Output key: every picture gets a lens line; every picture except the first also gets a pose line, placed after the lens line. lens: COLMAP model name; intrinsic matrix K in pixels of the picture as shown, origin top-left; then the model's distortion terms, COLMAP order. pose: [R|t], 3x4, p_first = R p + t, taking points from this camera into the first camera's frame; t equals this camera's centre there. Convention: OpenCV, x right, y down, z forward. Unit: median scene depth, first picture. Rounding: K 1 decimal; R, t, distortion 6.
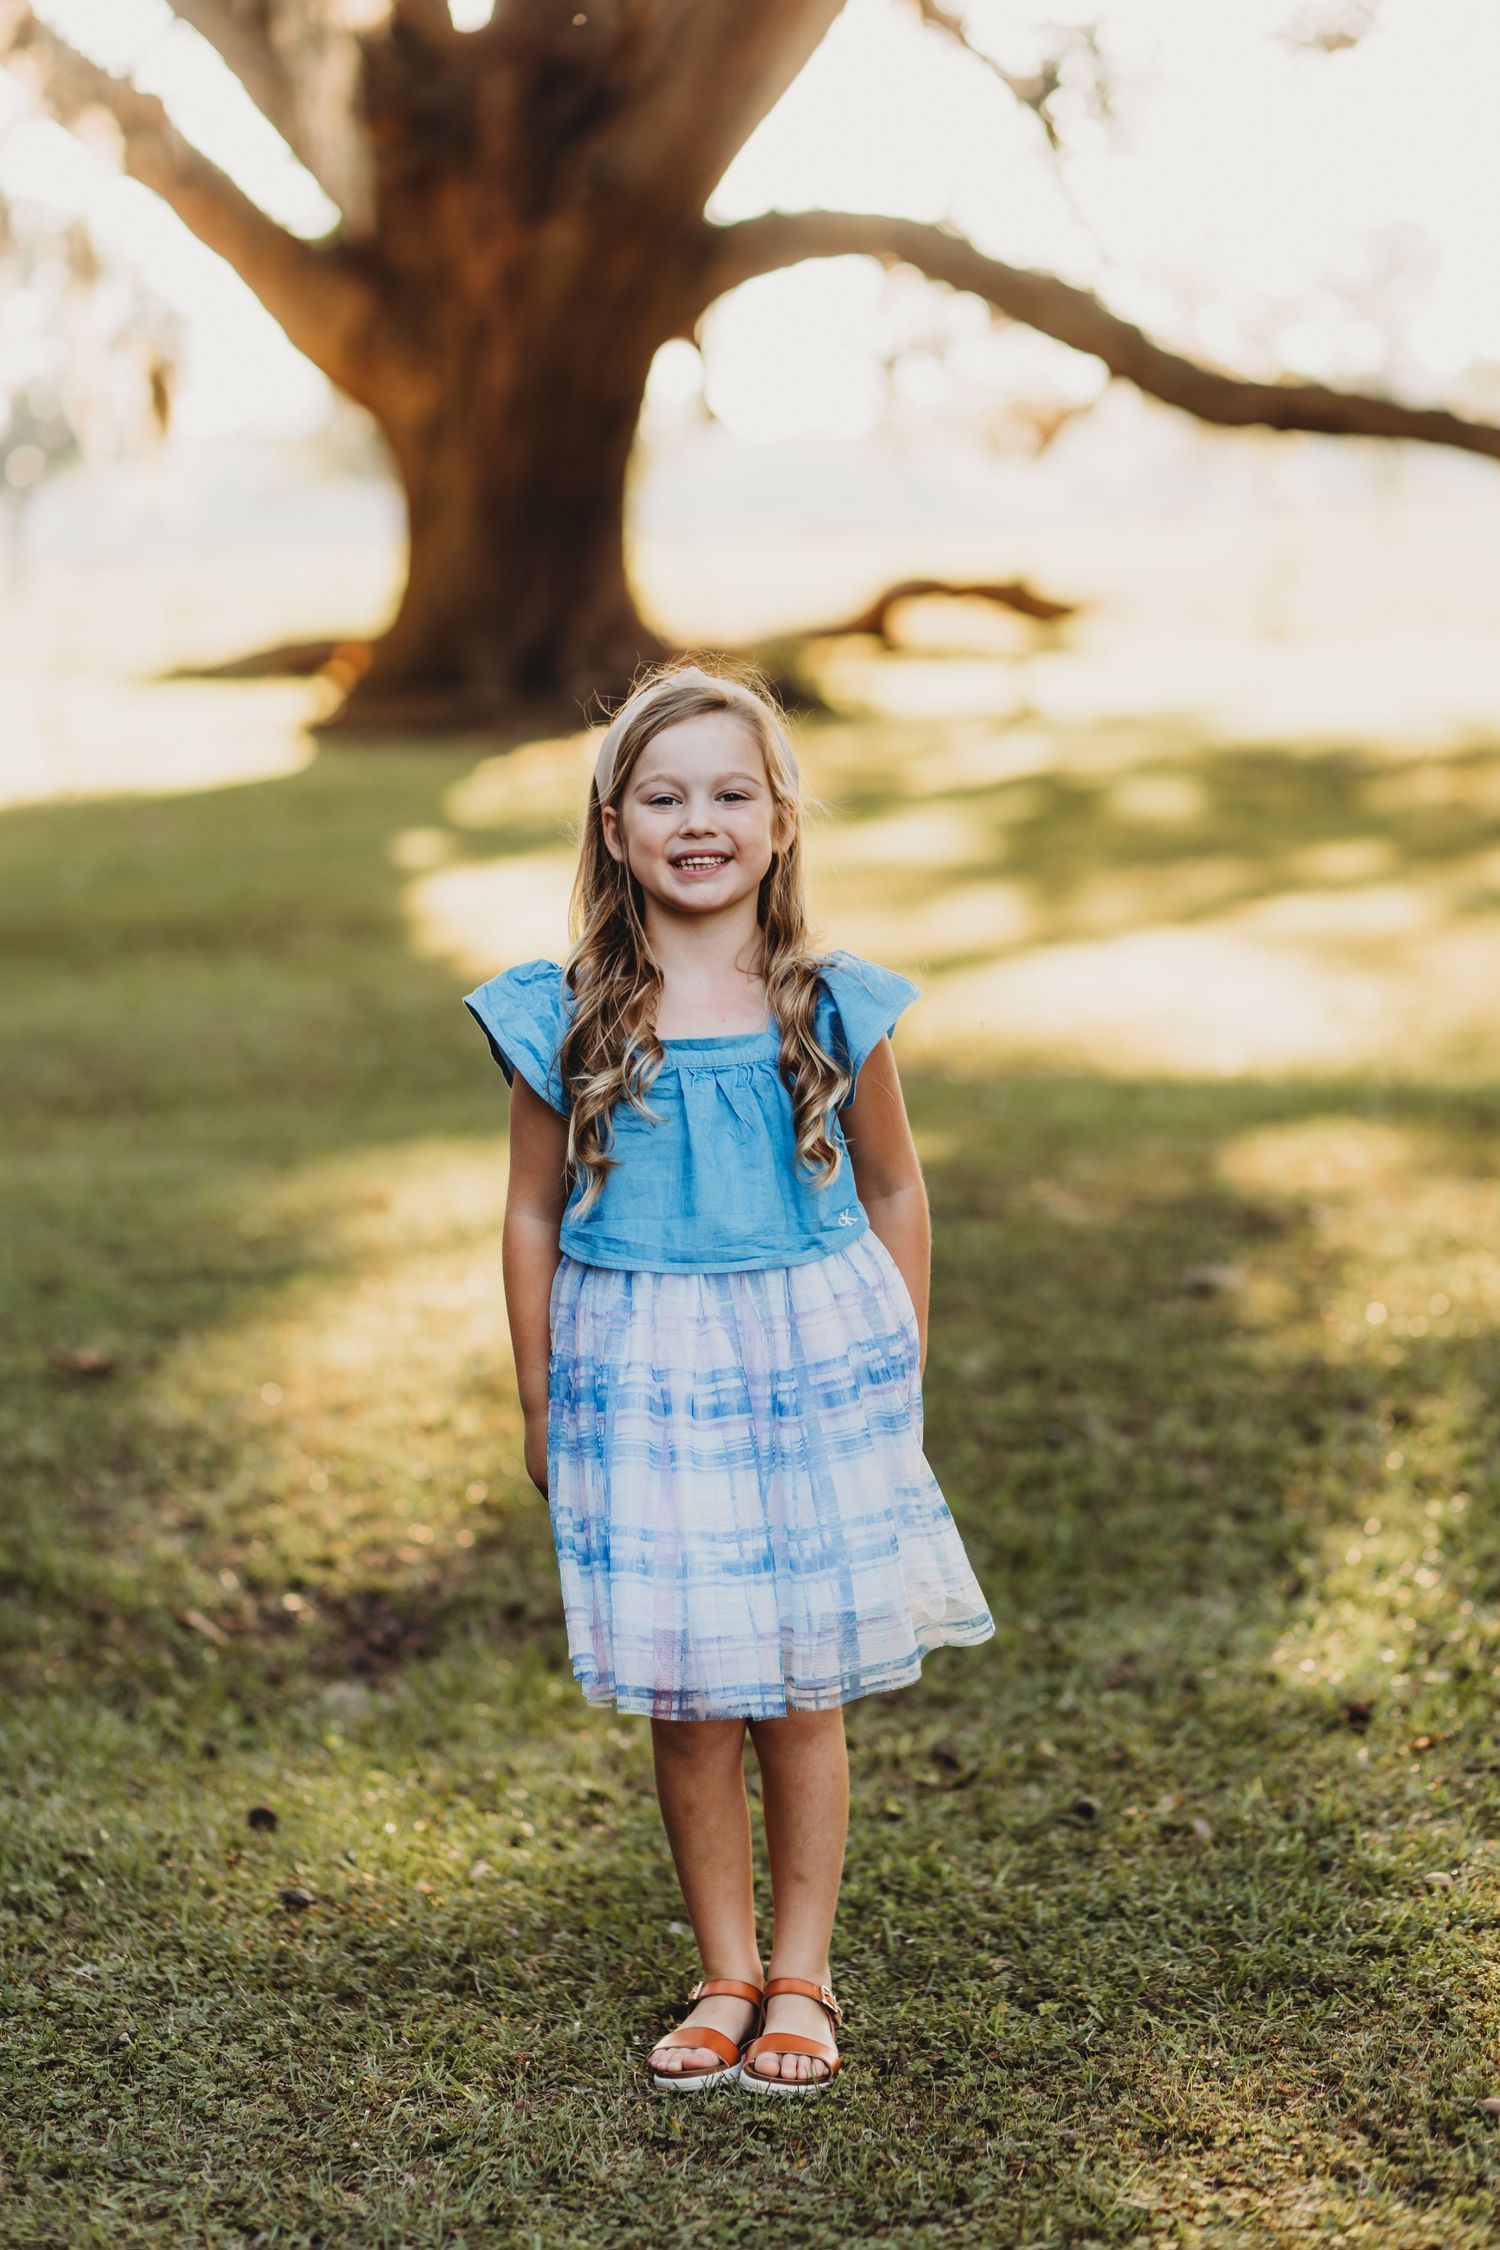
lens RADIAL K [[5097.3, 0, 758.8], [0, 5097.3, 1141.0], [0, 0, 1]] dist [0.021175, 0.000000]
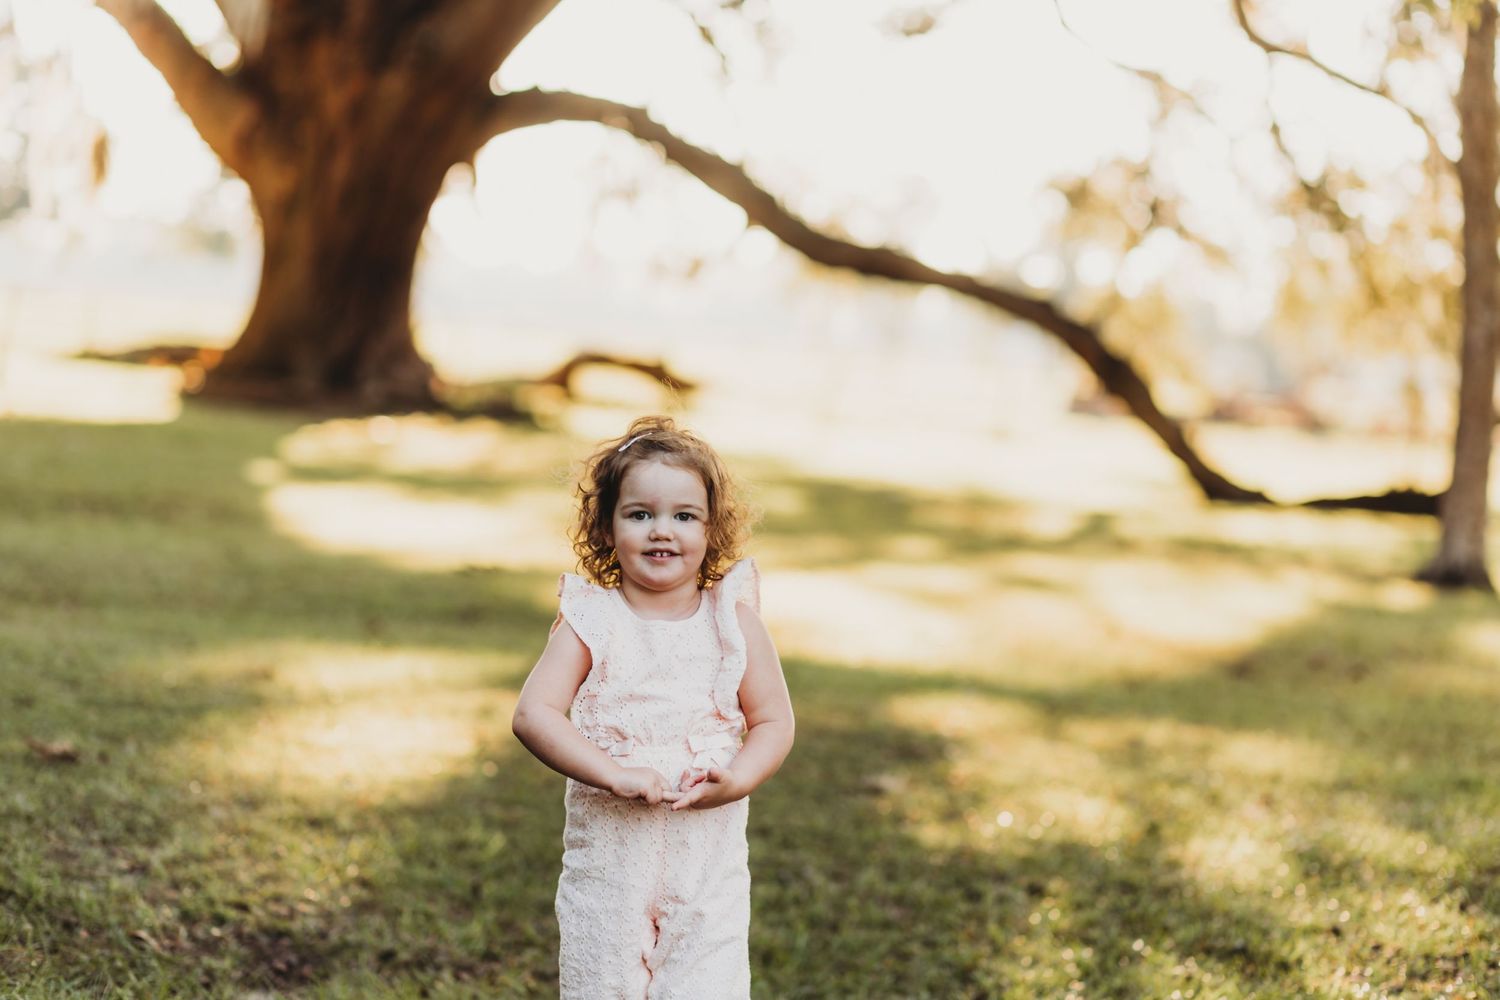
lens RADIAL K [[3398.2, 0, 737.5], [0, 3398.2, 486.0], [0, 0, 1]] dist [0.021175, 0.000000]
pose [[0.989481, 0.116486, 0.085782, -0.044505], [-0.109392, 0.990509, -0.083222, 0.032821], [-0.094662, 0.072962, 0.992832, 0.103192]]
